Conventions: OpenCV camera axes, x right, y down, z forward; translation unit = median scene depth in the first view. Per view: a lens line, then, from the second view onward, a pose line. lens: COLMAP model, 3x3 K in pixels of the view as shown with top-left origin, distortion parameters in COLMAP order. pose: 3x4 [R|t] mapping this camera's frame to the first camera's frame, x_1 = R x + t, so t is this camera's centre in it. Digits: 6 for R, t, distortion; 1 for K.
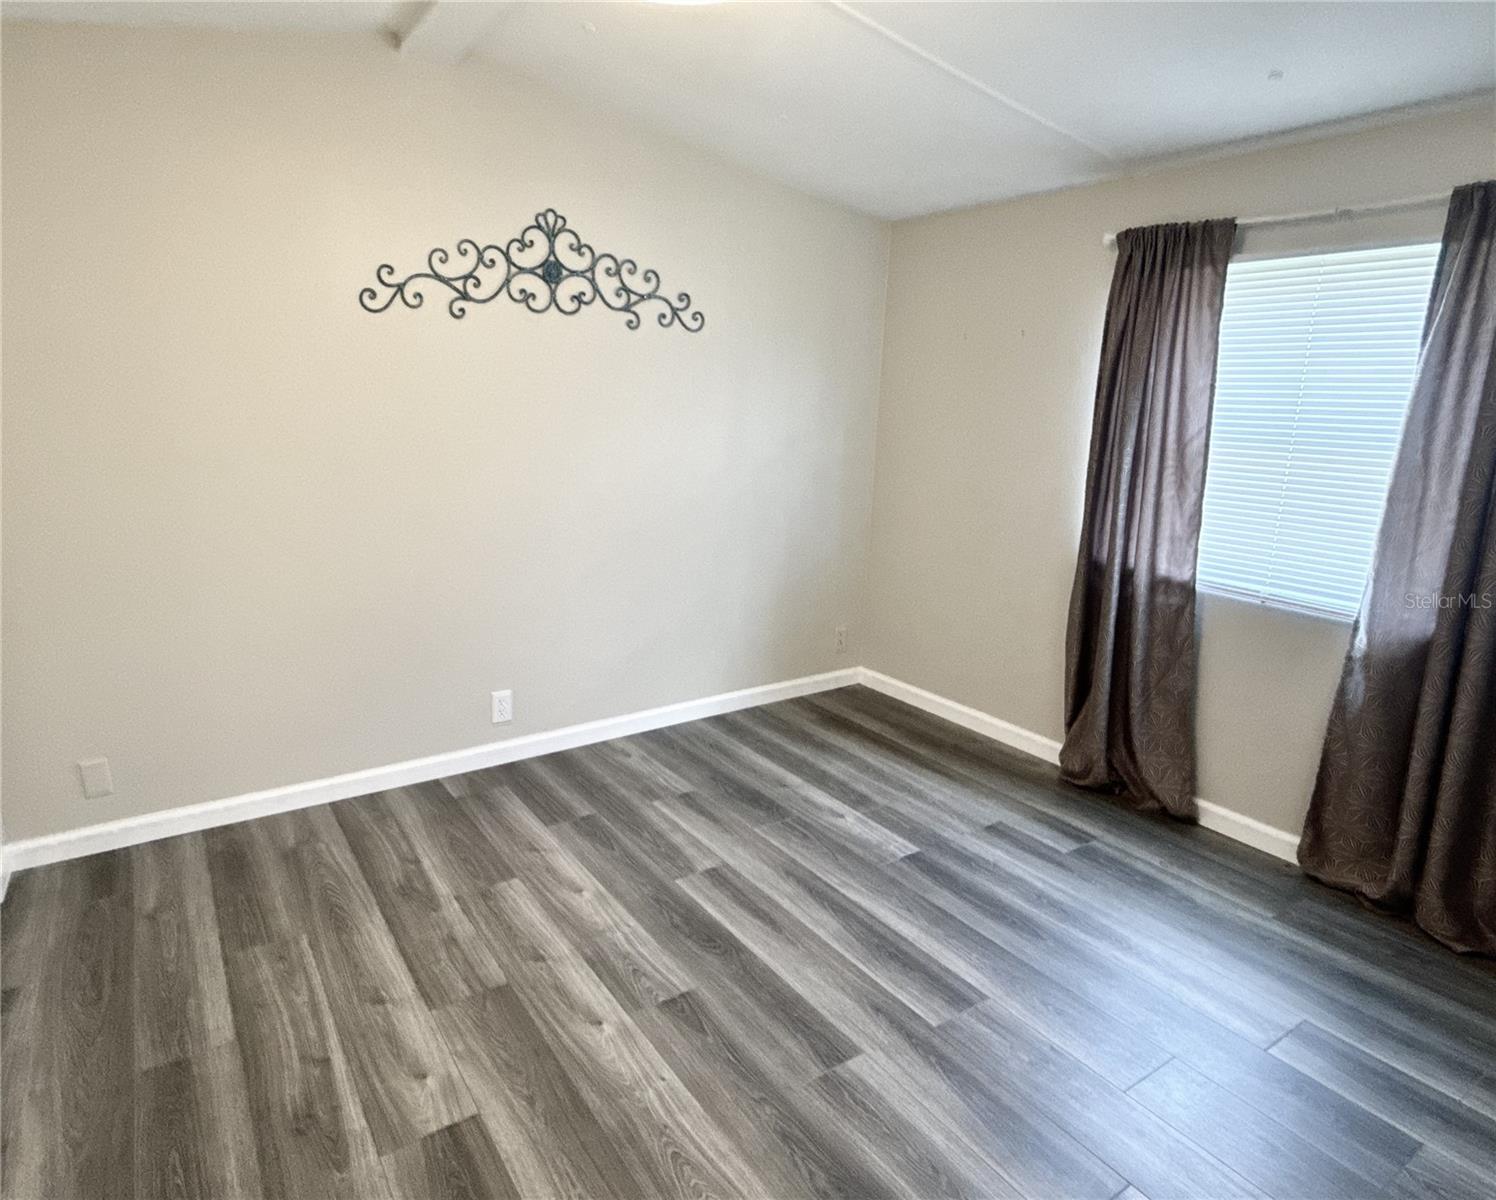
lens RADIAL K [[877.7, 0, 698.8], [0, 877.7, 592.6], [0, 0, 1]] dist [0.003048, -0.000156]
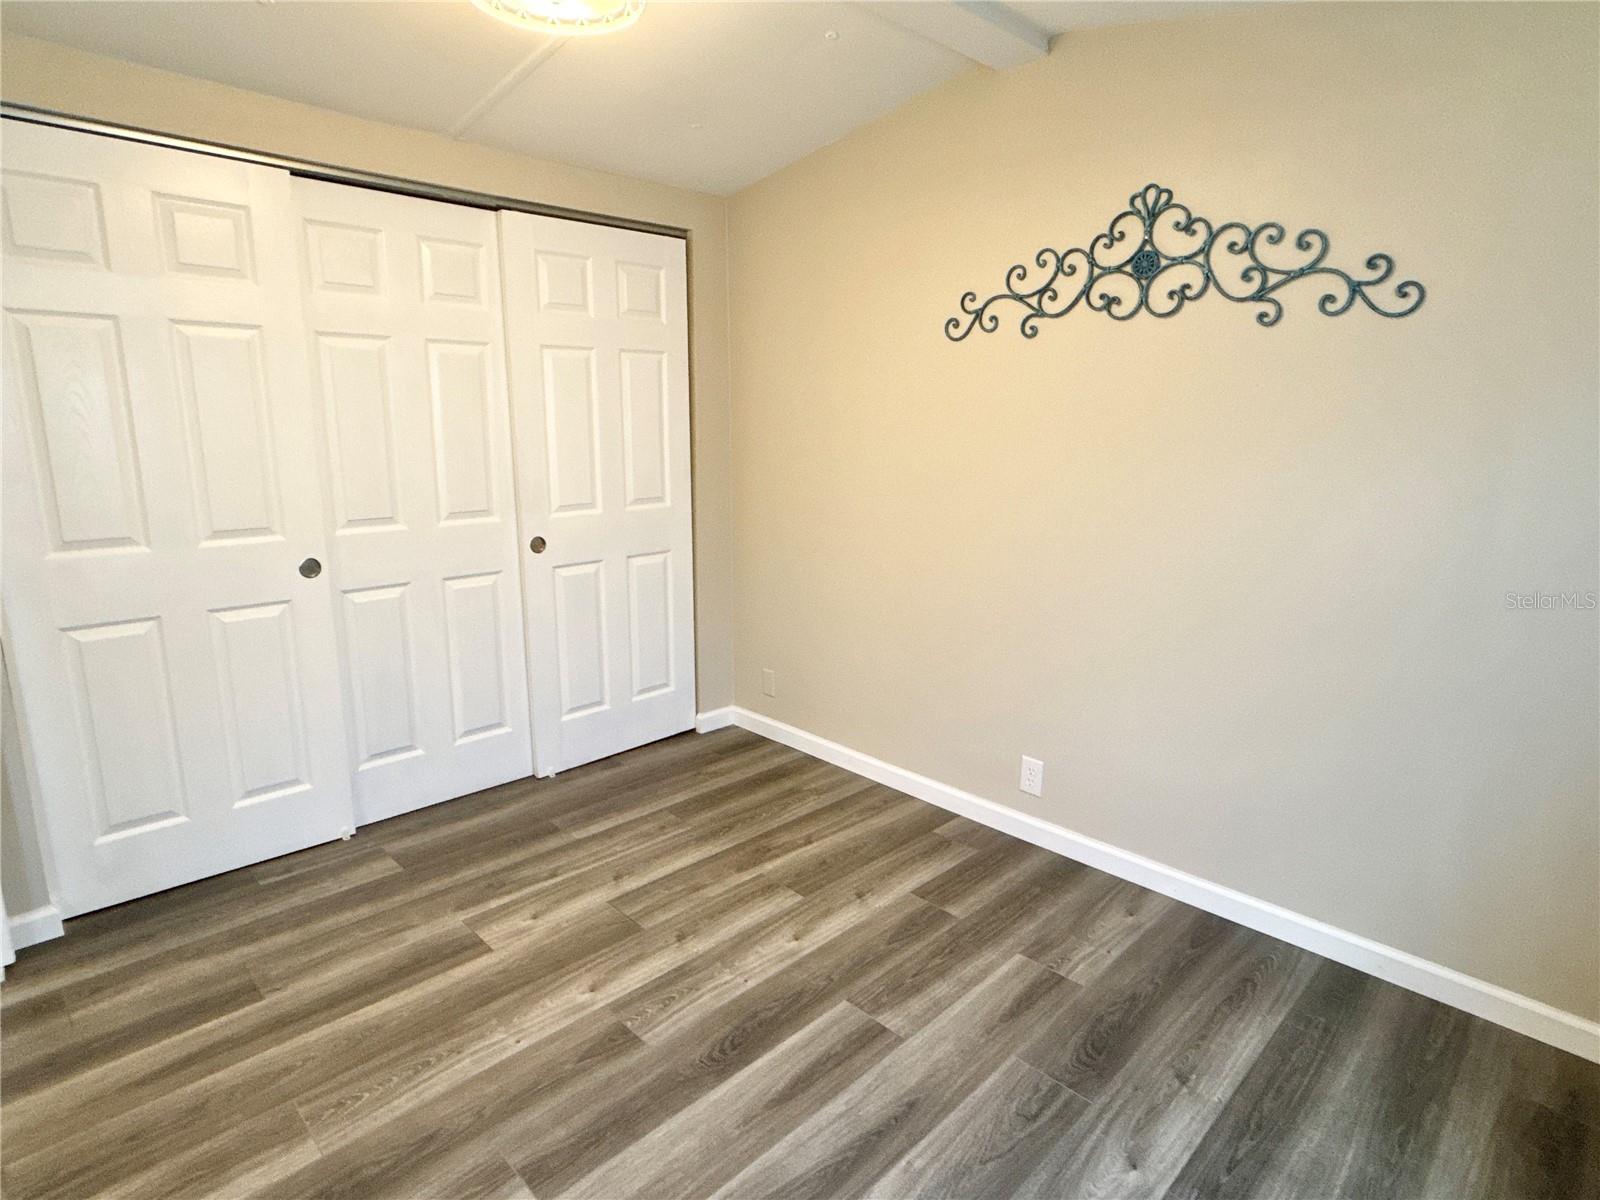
lens RADIAL K [[864.4, 0, 800.0], [0, 864.4, 600.0], [0, 0, 1]] dist [-0.004820, -0.002143]
pose [[0.206967, 0.193720, -0.958977, 0.587137], [-0.228908, 0.962581, 0.145045, -0.125642], [0.951192, 0.189499, 0.243566, 0.604727]]
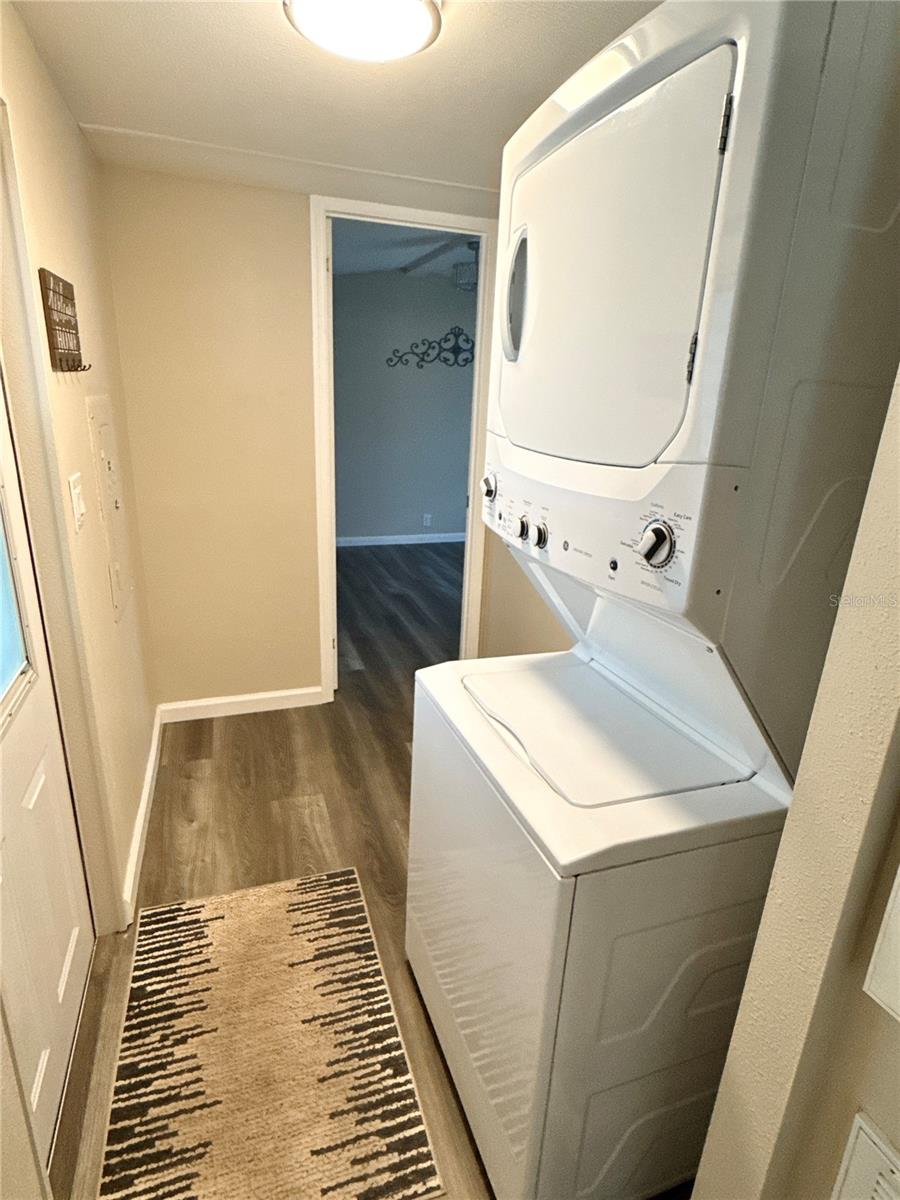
lens RADIAL K [[648.3, 0, 450.0], [0, 648.3, 600.0], [0, 0, 1]] dist [-0.004820, -0.002143]
pose [[0.973824, 0.086086, -0.210372, 0.296589], [-0.070250, 0.994183, 0.081634, 0.227147], [0.216176, -0.064718, 0.974207, -0.970952]]
